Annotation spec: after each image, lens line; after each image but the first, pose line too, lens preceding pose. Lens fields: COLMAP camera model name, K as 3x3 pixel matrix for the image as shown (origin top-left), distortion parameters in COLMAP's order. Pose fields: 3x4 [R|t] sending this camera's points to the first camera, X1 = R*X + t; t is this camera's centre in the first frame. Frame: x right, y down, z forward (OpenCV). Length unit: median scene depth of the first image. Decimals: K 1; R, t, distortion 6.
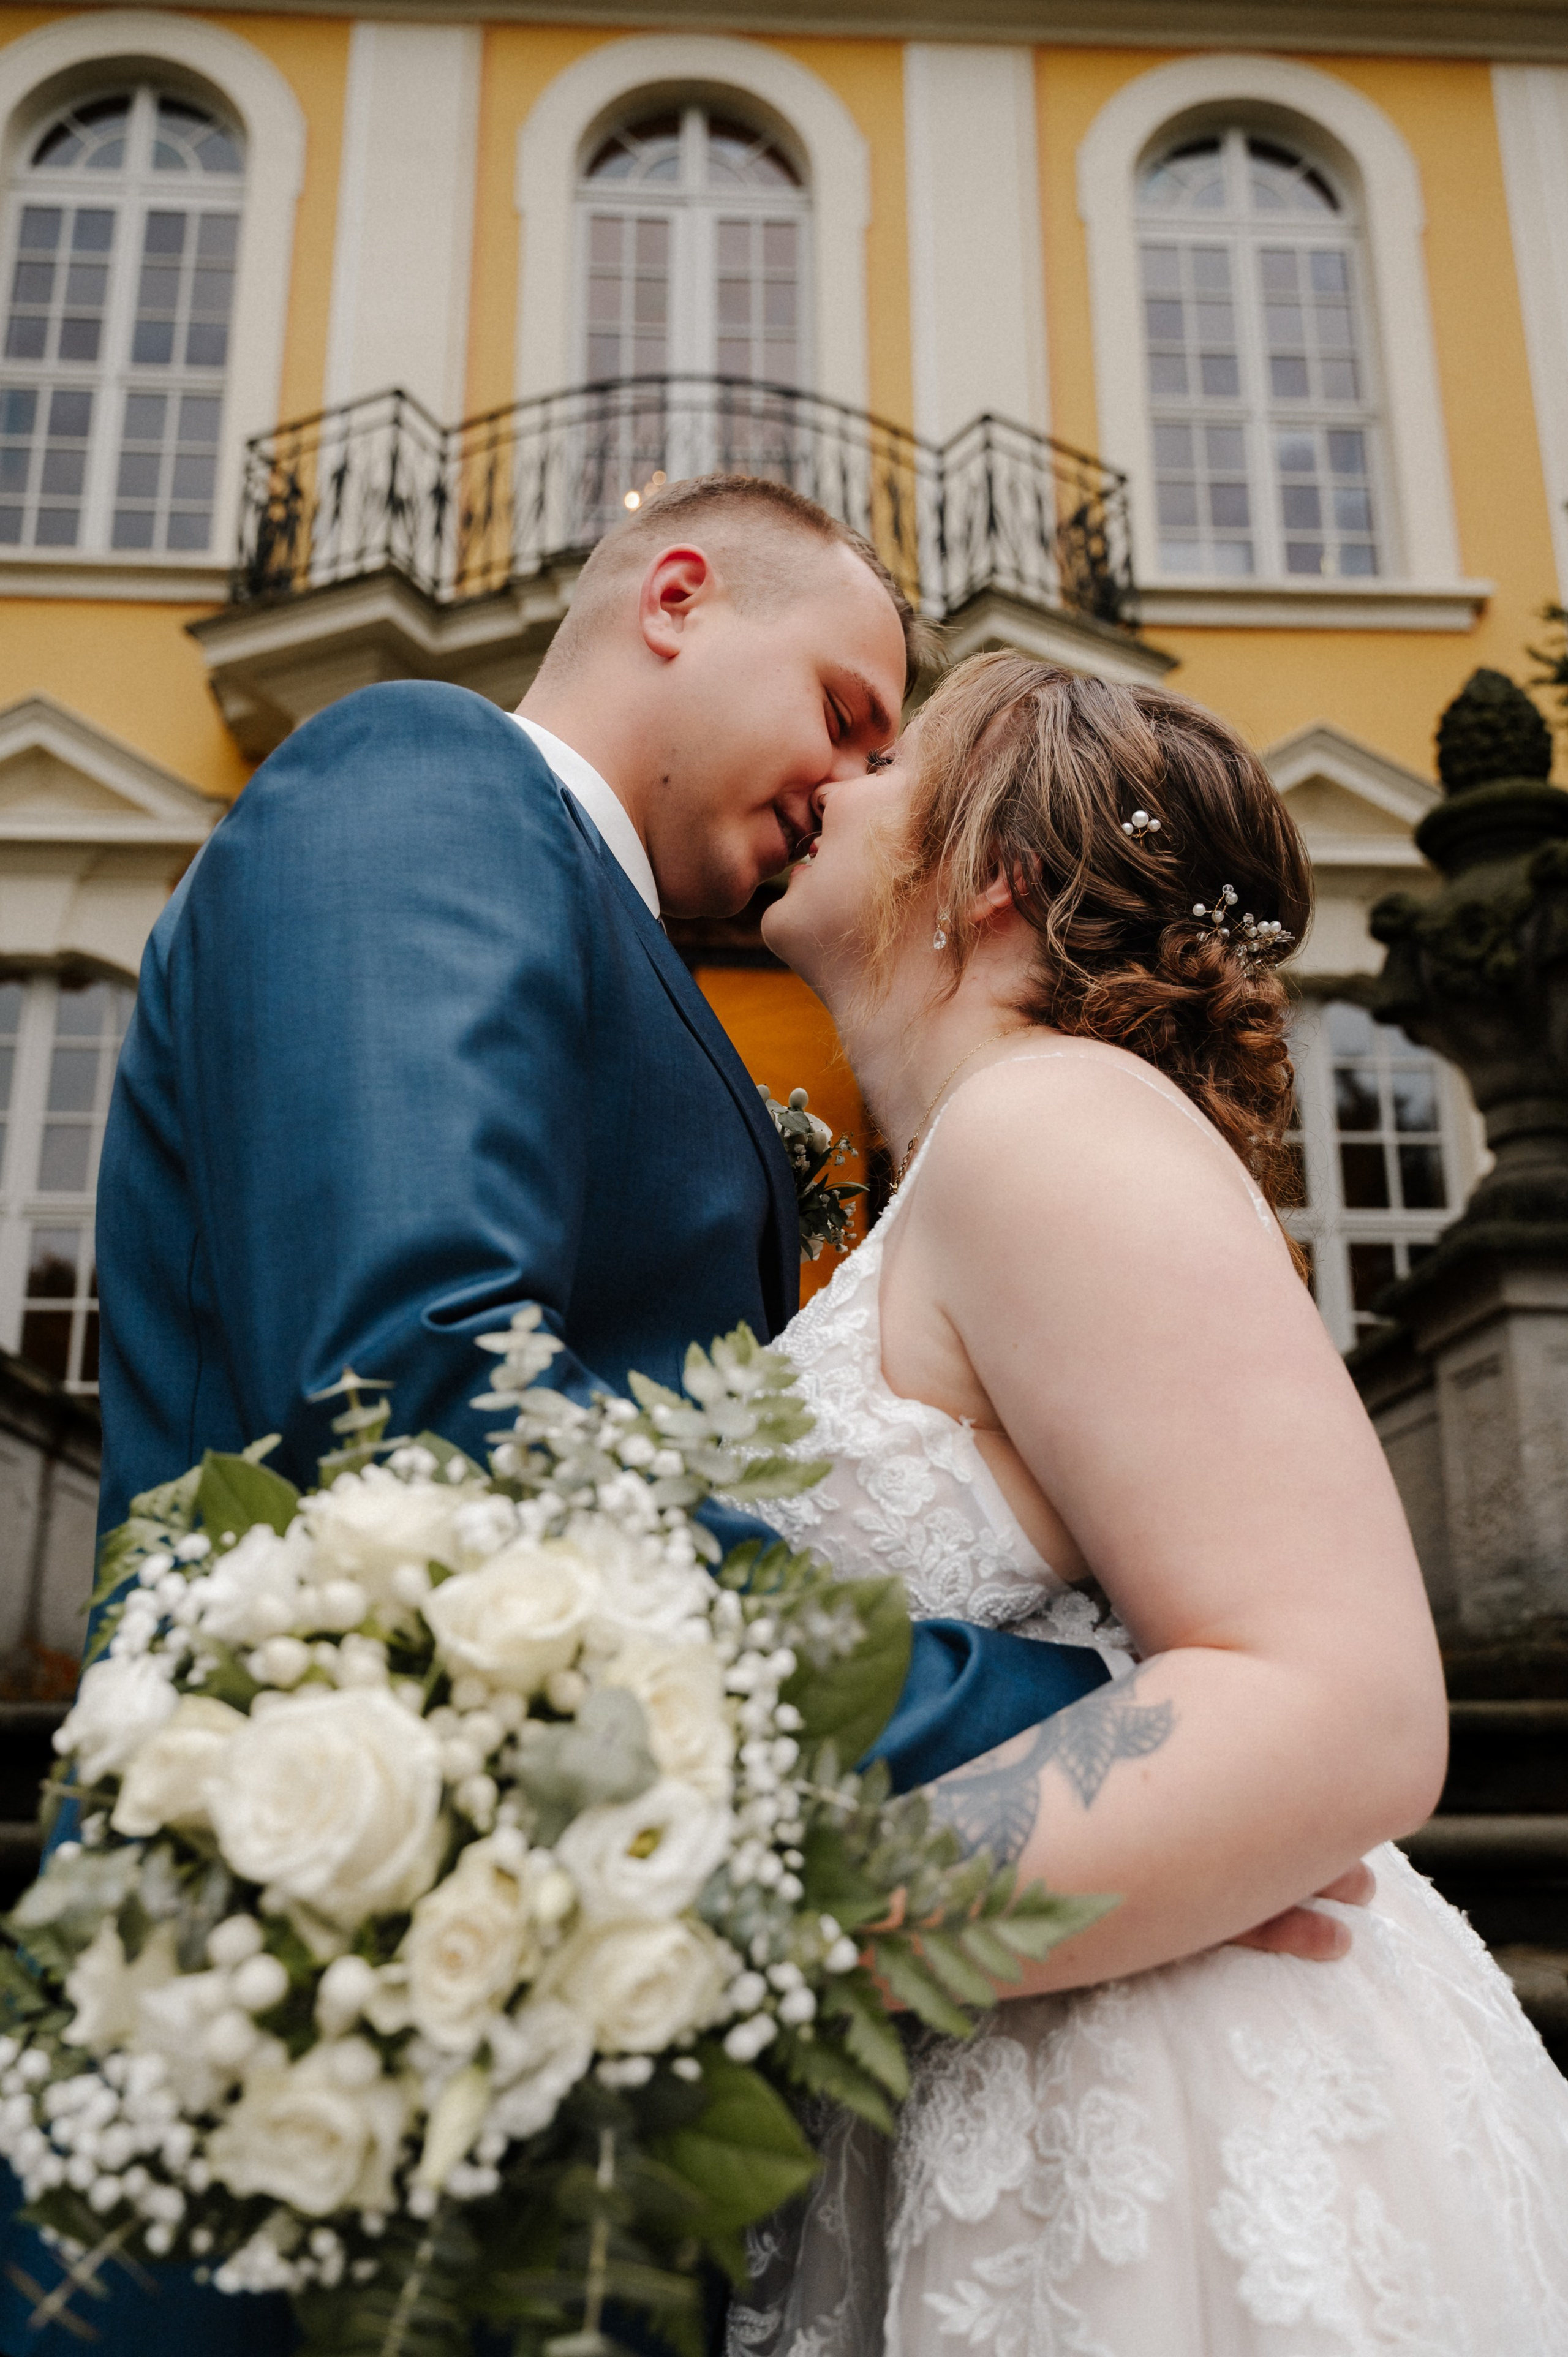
lens RADIAL K [[1973.7, 0, 784.0], [0, 1973.7, 1178.5], [0, 0, 1]] dist [0.010345, -0.006304]
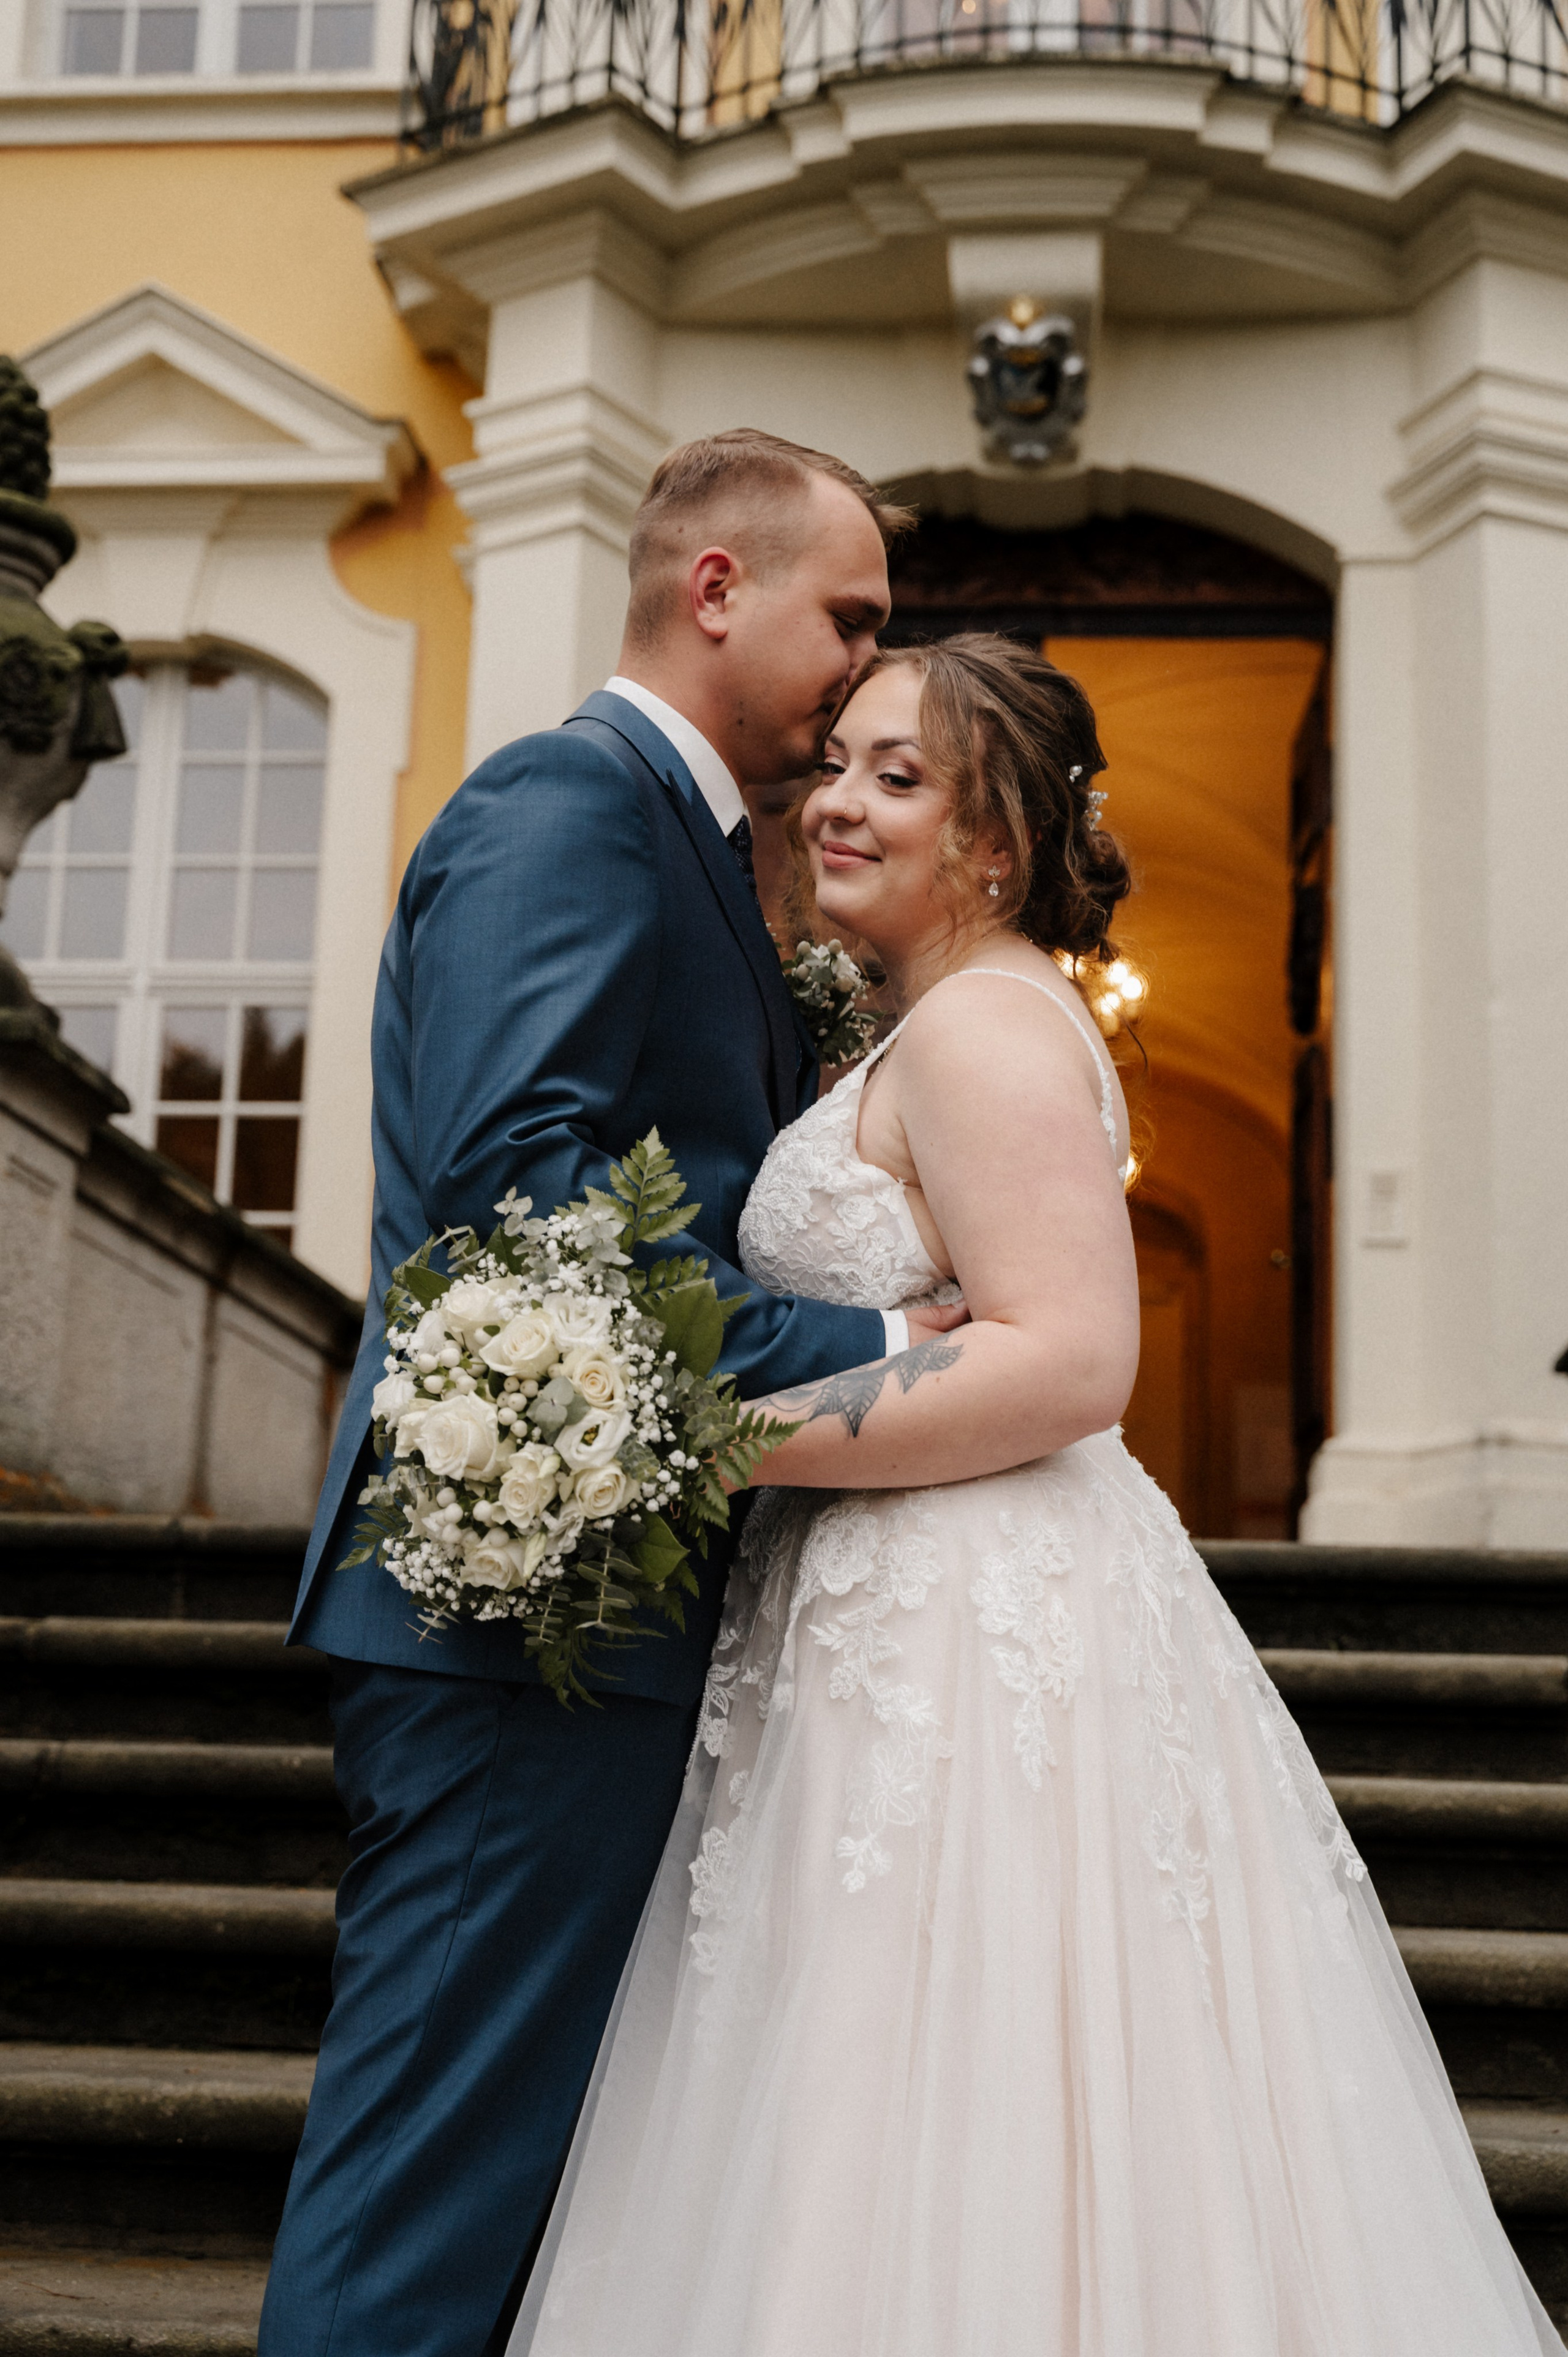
lens RADIAL K [[3157.7, 0, 784.0], [0, 3157.7, 1178.5], [0, 0, 1]] dist [-0.024478, 0.099677]
pose [[0.987905, 0.004654, -0.154991, 0.043194], [0.008296, 0.996532, 0.082801, -0.008562], [0.154838, -0.083086, 0.984440, -0.160216]]
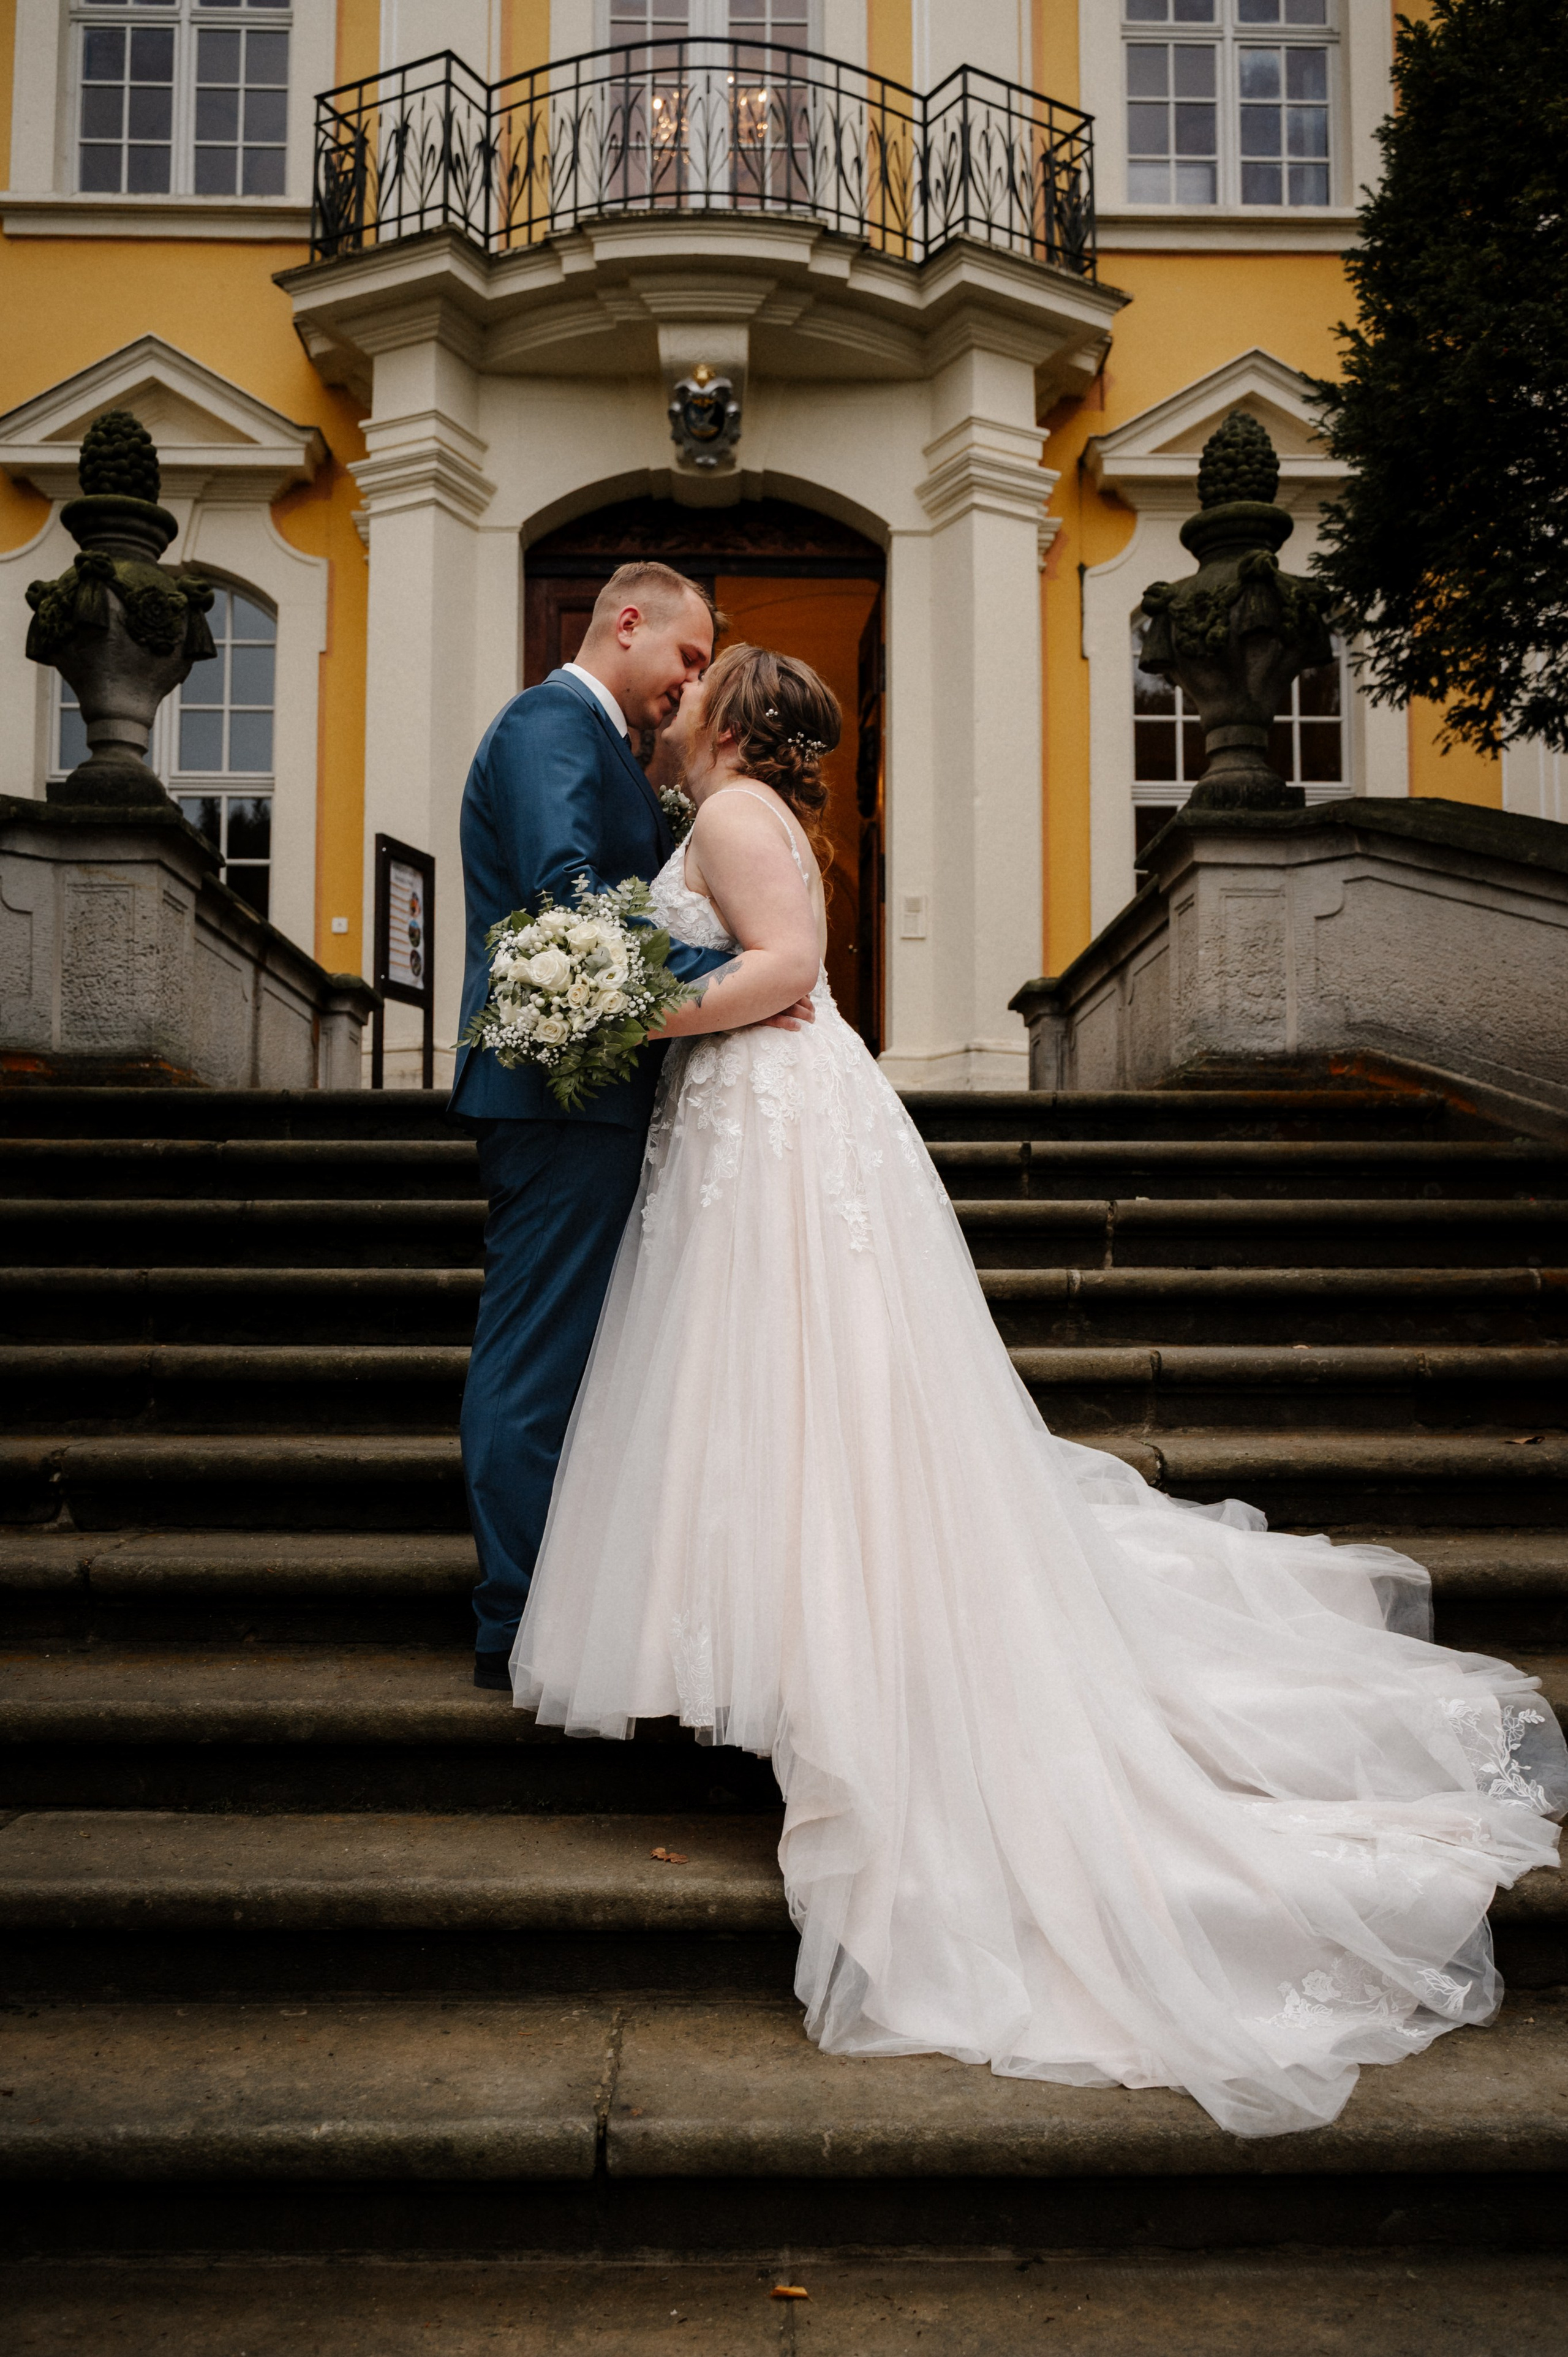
lens RADIAL K [[1973.7, 0, 784.0], [0, 1973.7, 1178.5], [0, 0, 1]] dist [0.010345, -0.006304]
pose [[0.999640, 0.003260, -0.026630, 0.032542], [0.002711, 0.975232, 0.221168, -0.016965], [0.026692, -0.221161, 0.974872, -0.260517]]
